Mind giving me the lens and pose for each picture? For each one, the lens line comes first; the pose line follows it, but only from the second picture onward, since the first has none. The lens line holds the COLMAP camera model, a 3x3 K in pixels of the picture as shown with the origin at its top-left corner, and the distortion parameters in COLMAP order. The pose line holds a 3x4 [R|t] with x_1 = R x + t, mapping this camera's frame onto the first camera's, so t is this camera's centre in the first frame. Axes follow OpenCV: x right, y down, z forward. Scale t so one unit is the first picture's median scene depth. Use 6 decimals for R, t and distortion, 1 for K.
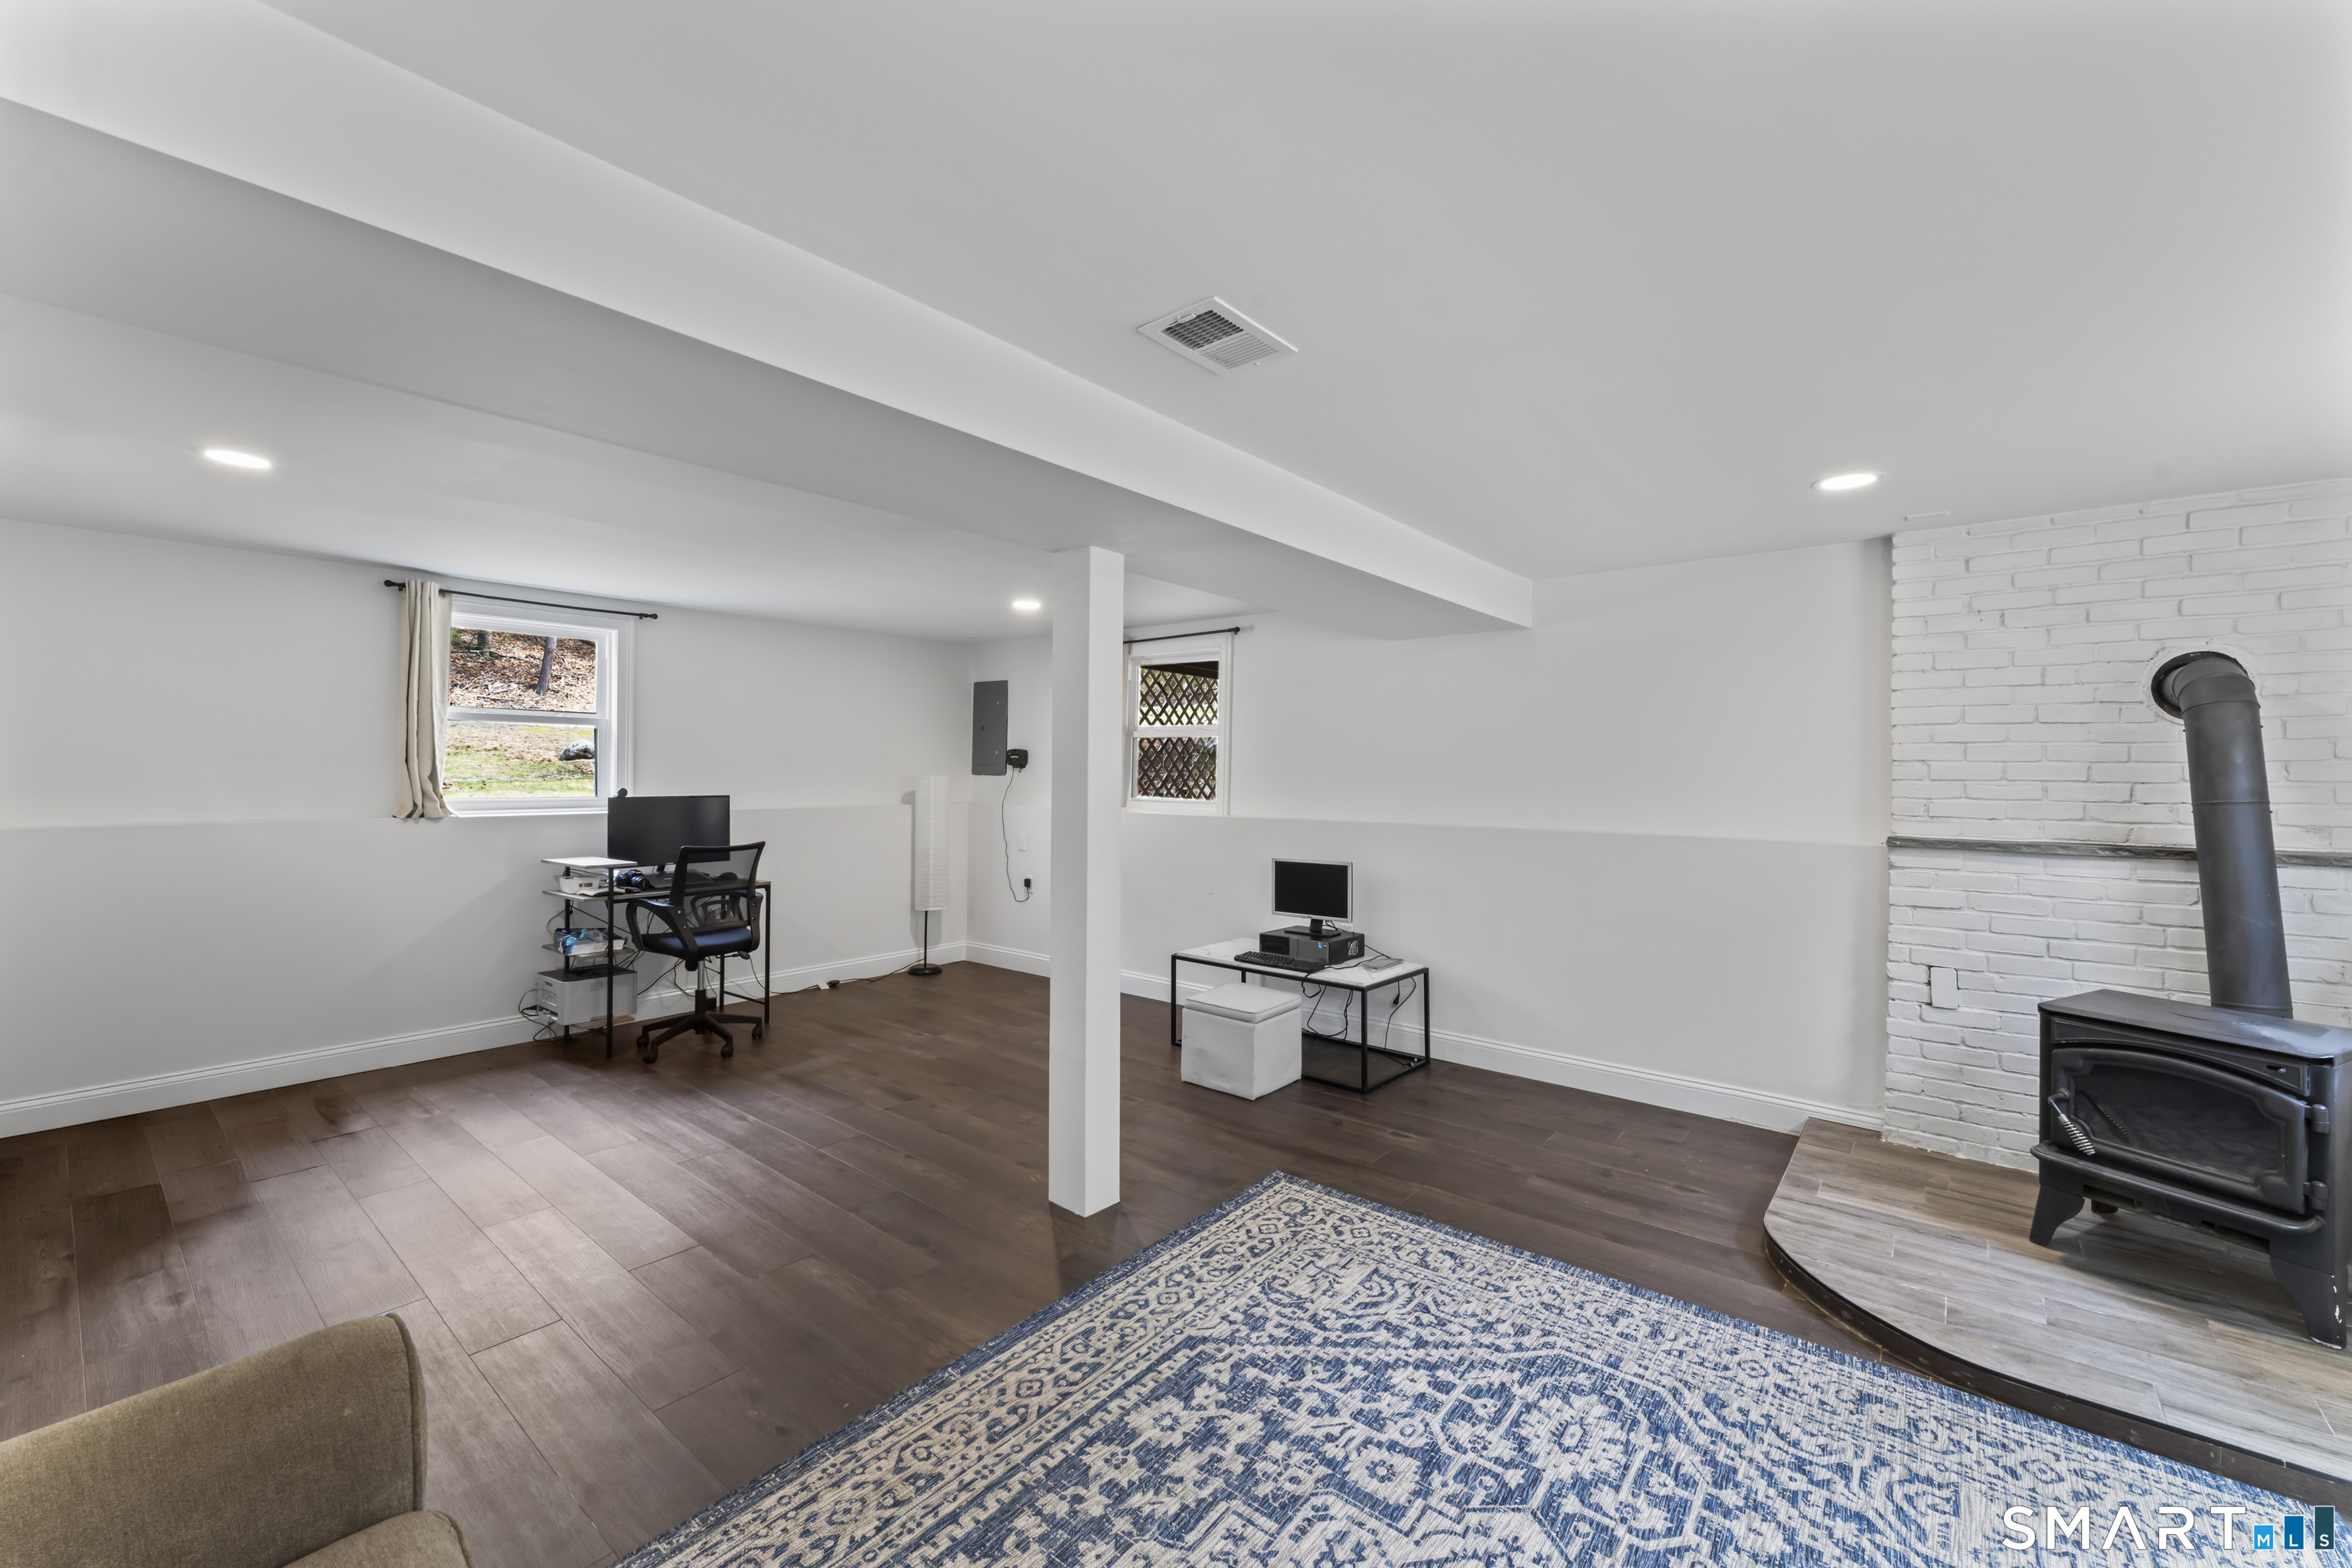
lens RADIAL K [[921.4, 0, 1182.5], [0, 921.4, 773.5], [0, 0, 1]] dist [-0.007859, 0.000289]
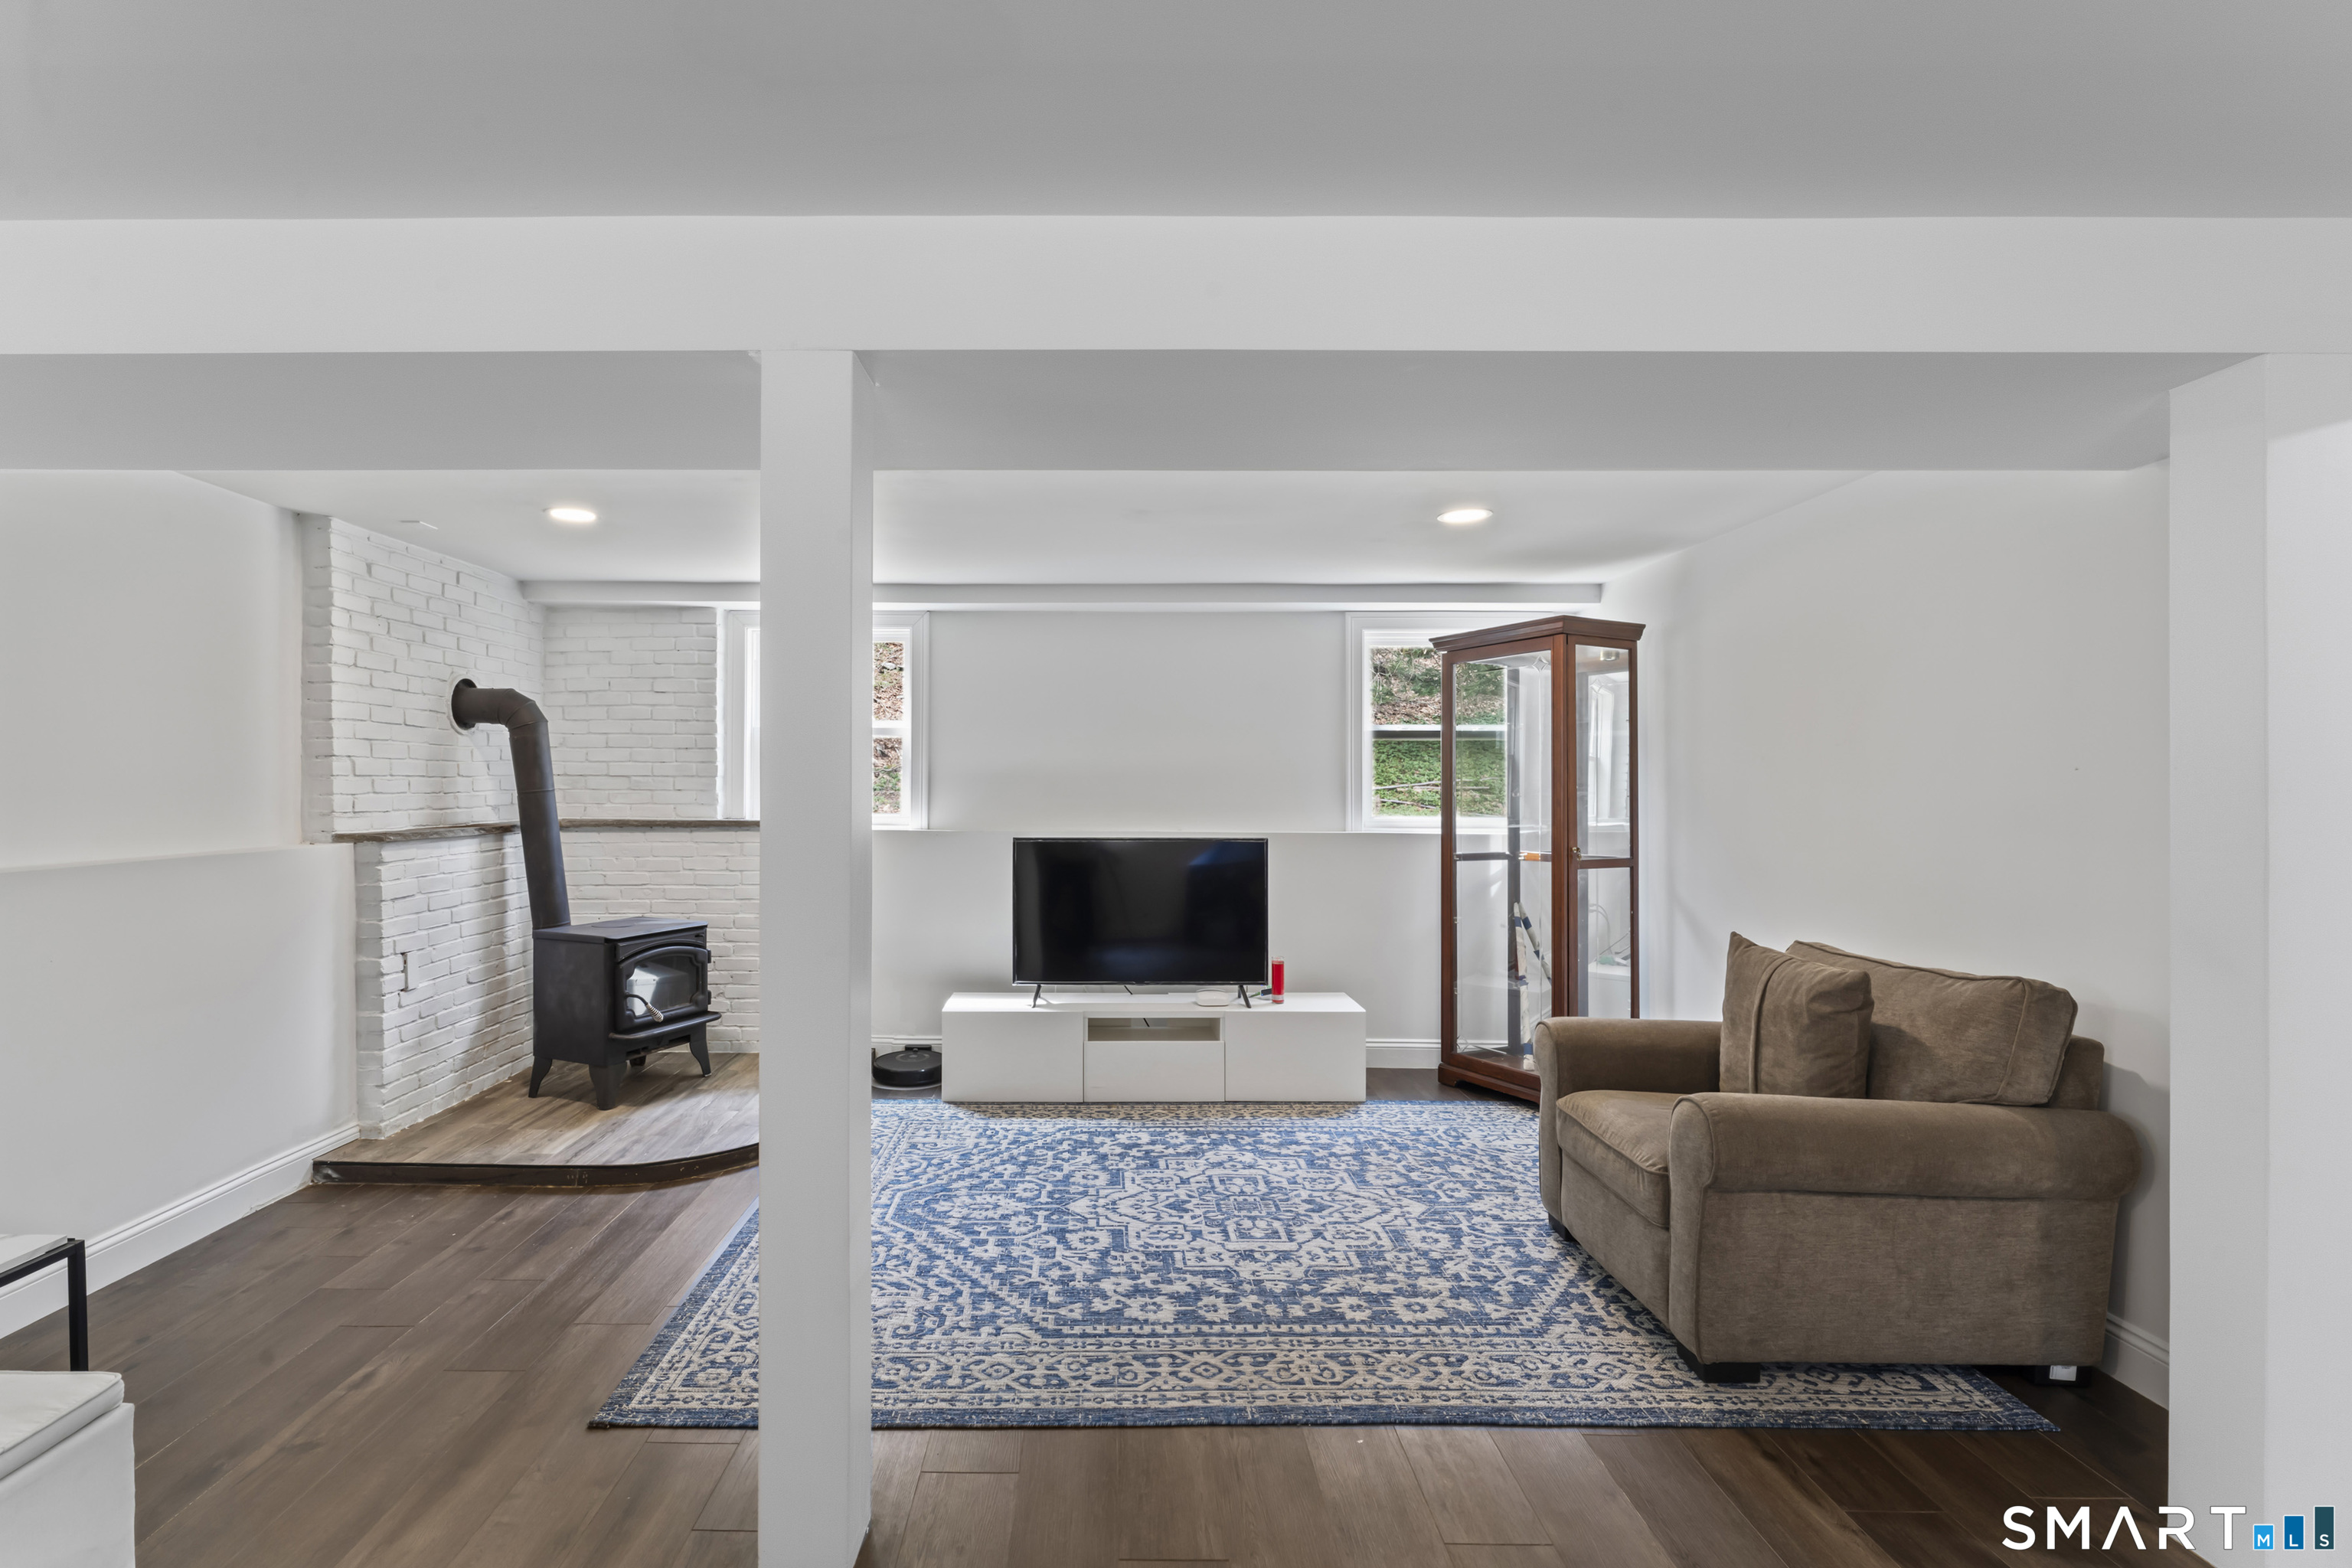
lens RADIAL K [[1094.7, 0, 1081.8], [0, 1094.7, 782.7], [0, 0, 1]] dist [-0.001470, -0.001844]
pose [[-0.609020, -0.011729, 0.793068, -1.042690], [-0.006309, 0.999931, 0.009944, -0.003288], [-0.793129, 0.001052, -0.609052, 1.847665]]
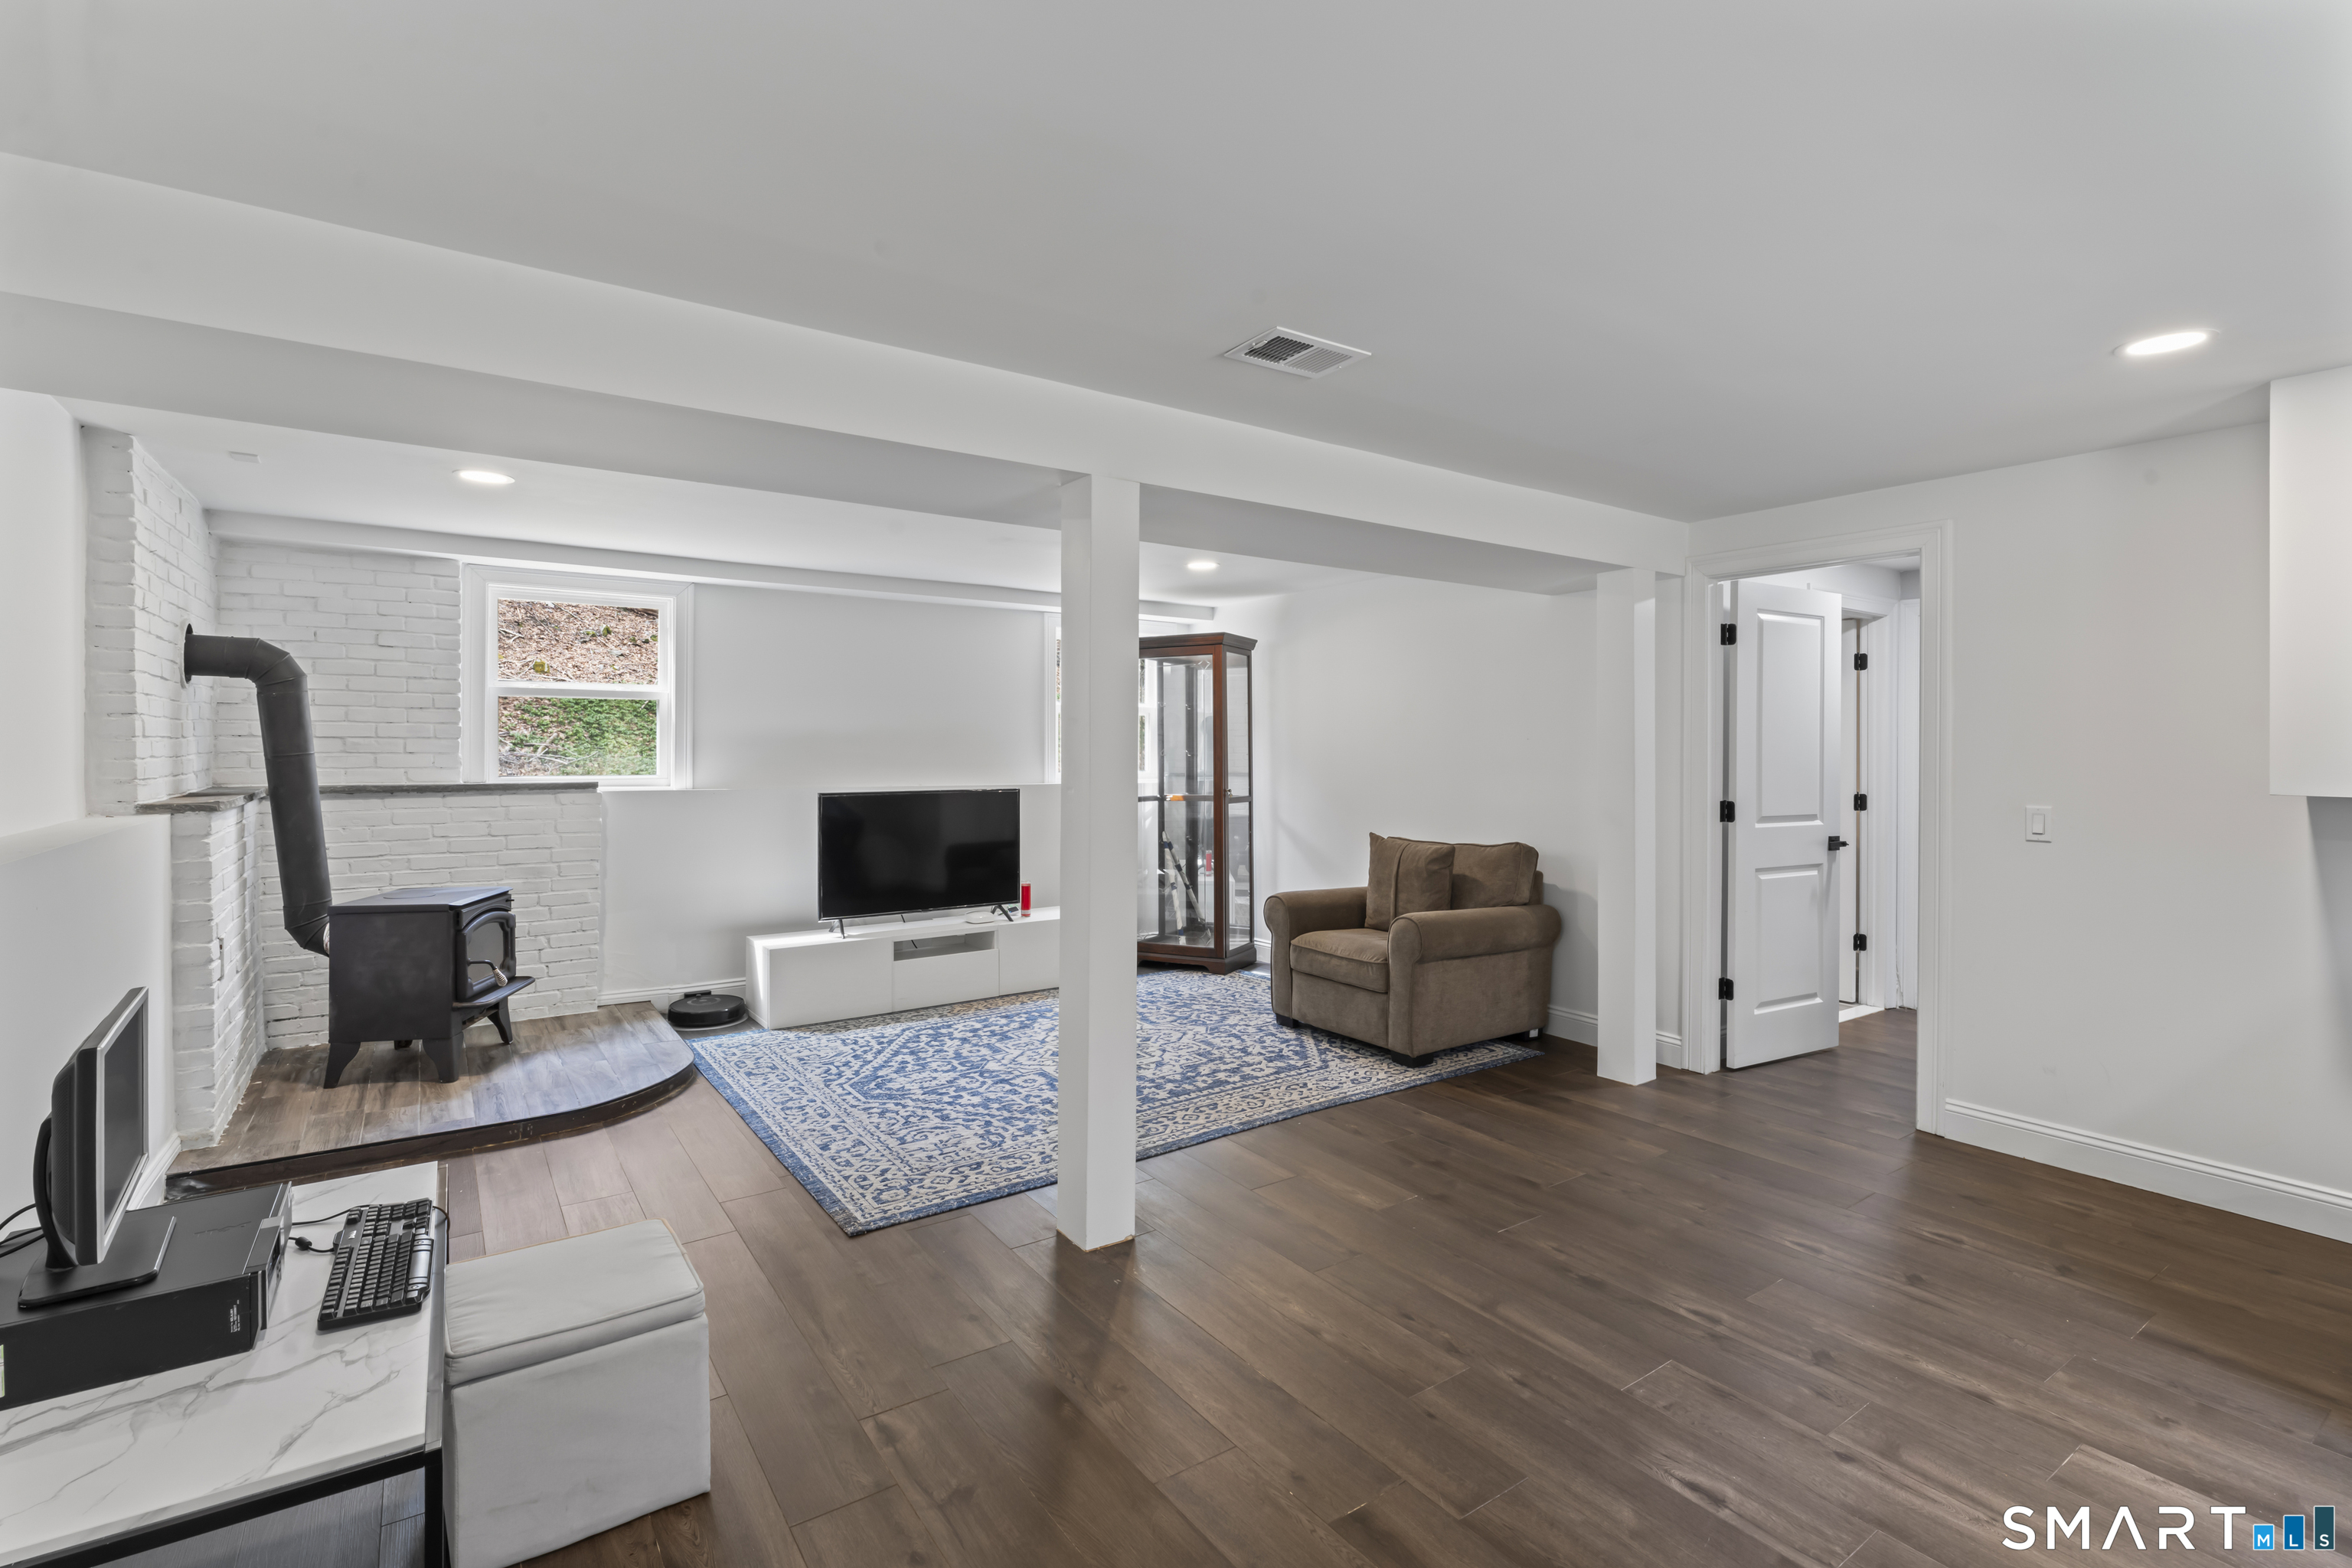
lens RADIAL K [[1094.7, 0, 1149.9], [0, 1094.7, 743.8], [0, 0, 1]] dist [-0.001470, -0.001844]
pose [[-0.954229, -0.012189, 0.298829, -0.666428], [-0.011729, 0.999926, 0.003332, -0.000718], [-0.298848, -0.000326, -0.954301, 2.859901]]
